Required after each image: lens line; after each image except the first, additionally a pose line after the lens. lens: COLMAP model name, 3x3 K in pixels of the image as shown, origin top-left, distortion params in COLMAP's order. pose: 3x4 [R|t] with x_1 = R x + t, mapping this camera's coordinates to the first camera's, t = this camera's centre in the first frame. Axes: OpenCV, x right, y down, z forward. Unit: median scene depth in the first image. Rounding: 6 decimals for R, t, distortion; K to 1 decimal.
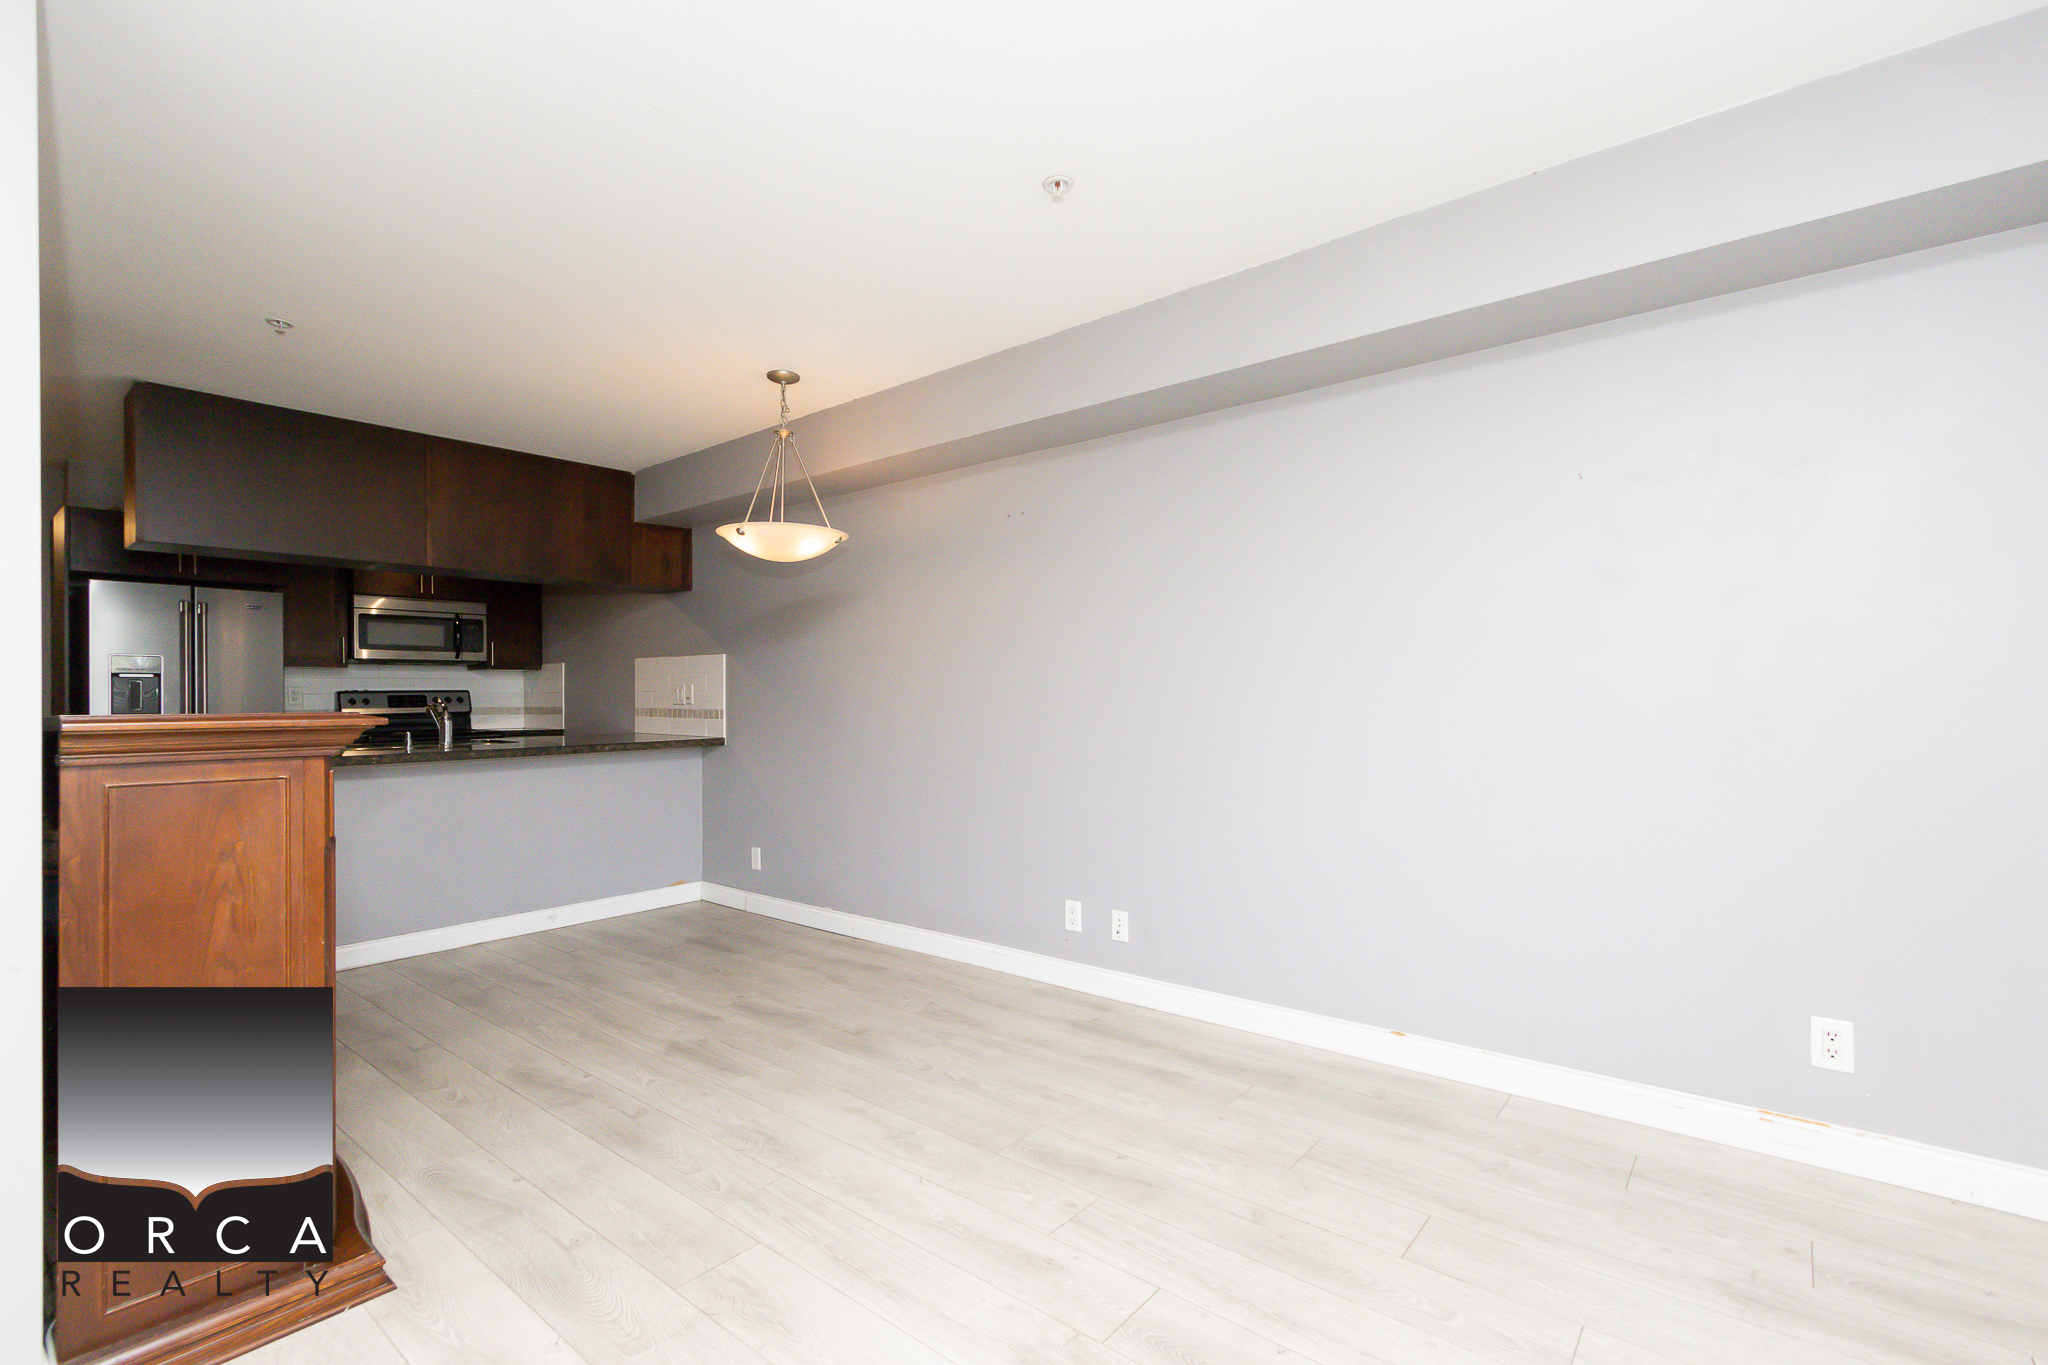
lens RADIAL K [[922.6, 0, 1018.6], [0, 922.6, 691.3], [0, 0, 1]] dist [0.000645, -0.000235]
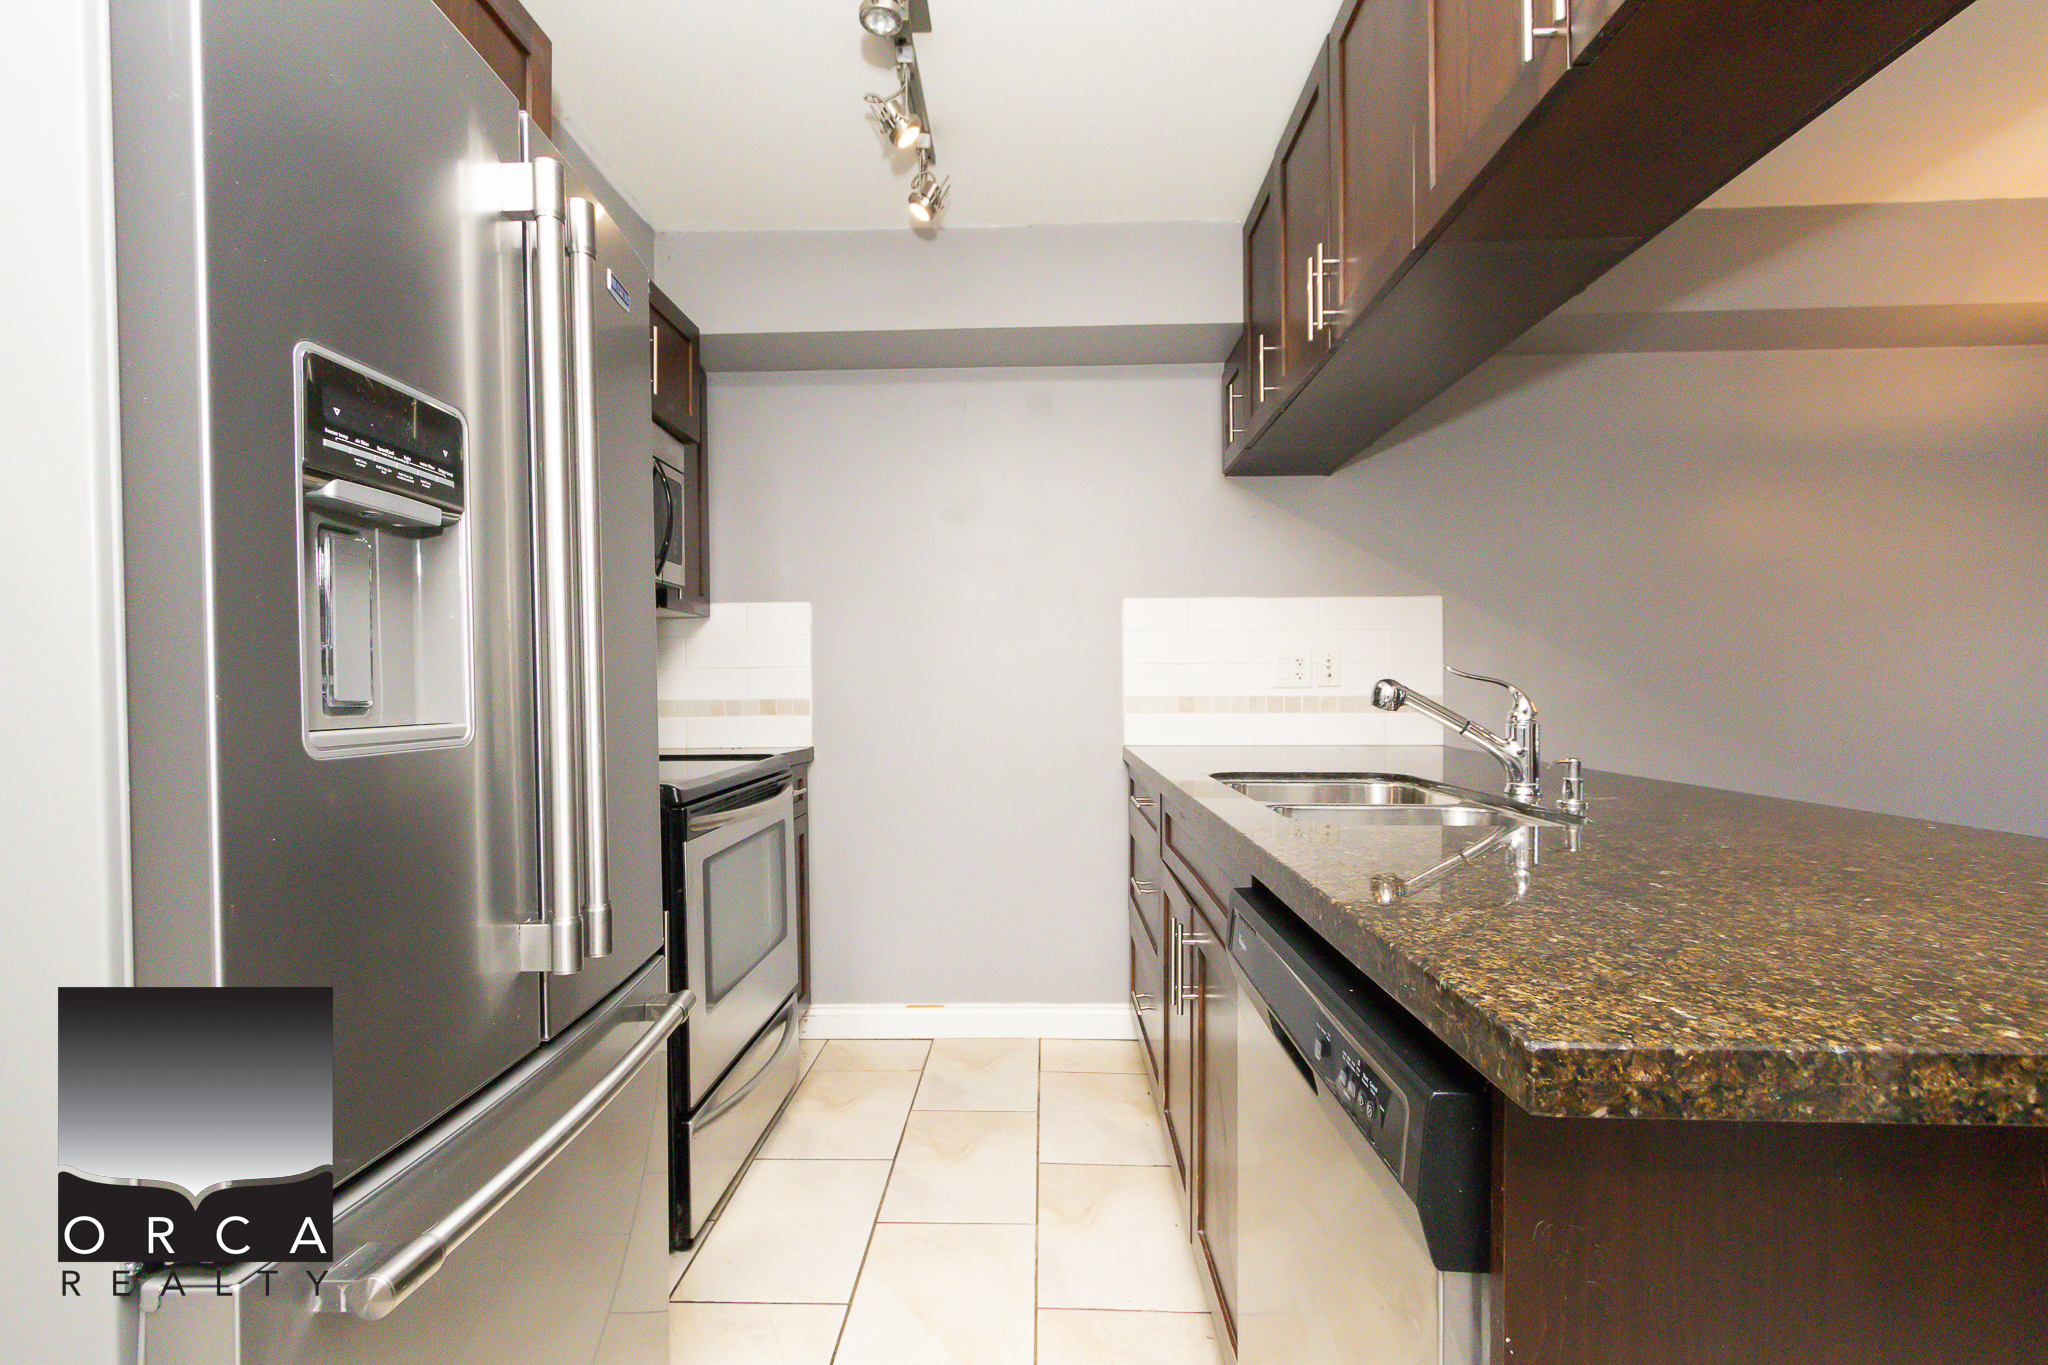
lens RADIAL K [[922.6, 0, 1012.5], [0, 922.6, 700.2], [0, 0, 1]] dist [0.000645, -0.000235]
pose [[0.790055, -0.009825, 0.612957, -0.824879], [0.000908, 0.999889, 0.014857, 0.013512], [-0.613035, -0.011181, 0.789977, 0.678357]]
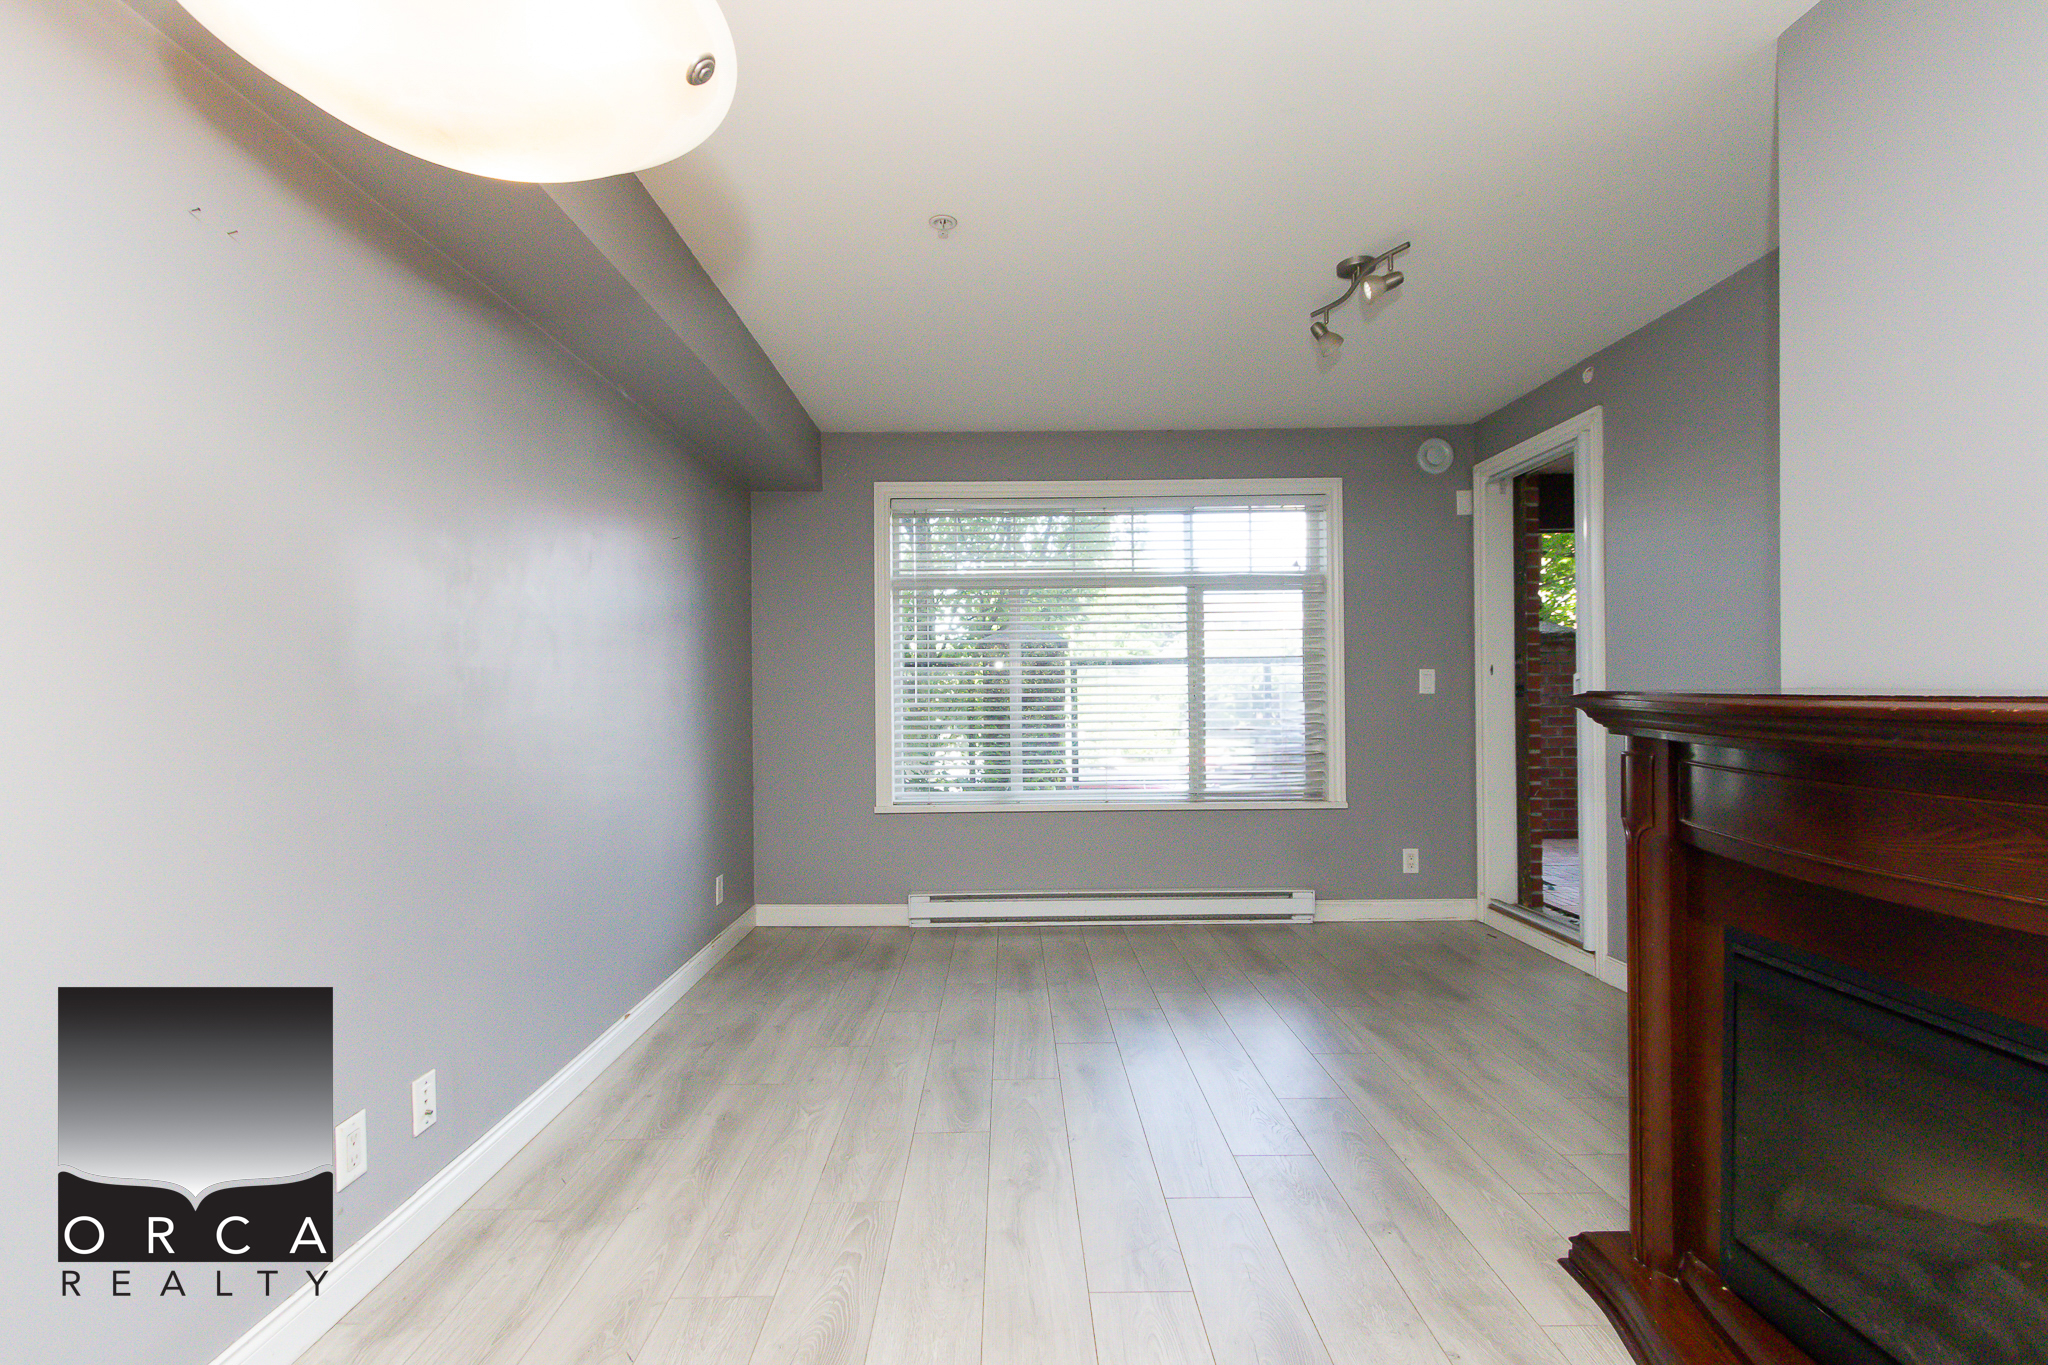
lens RADIAL K [[922.6, 0, 1007.4], [0, 922.6, 688.5], [0, 0, 1]] dist [0.000645, -0.000235]
pose [[-0.636868, 0.021174, 0.770682, -0.354178], [0.012452, 0.999775, -0.017179, 0.009607], [-0.770872, -0.001344, -0.636988, 0.690022]]
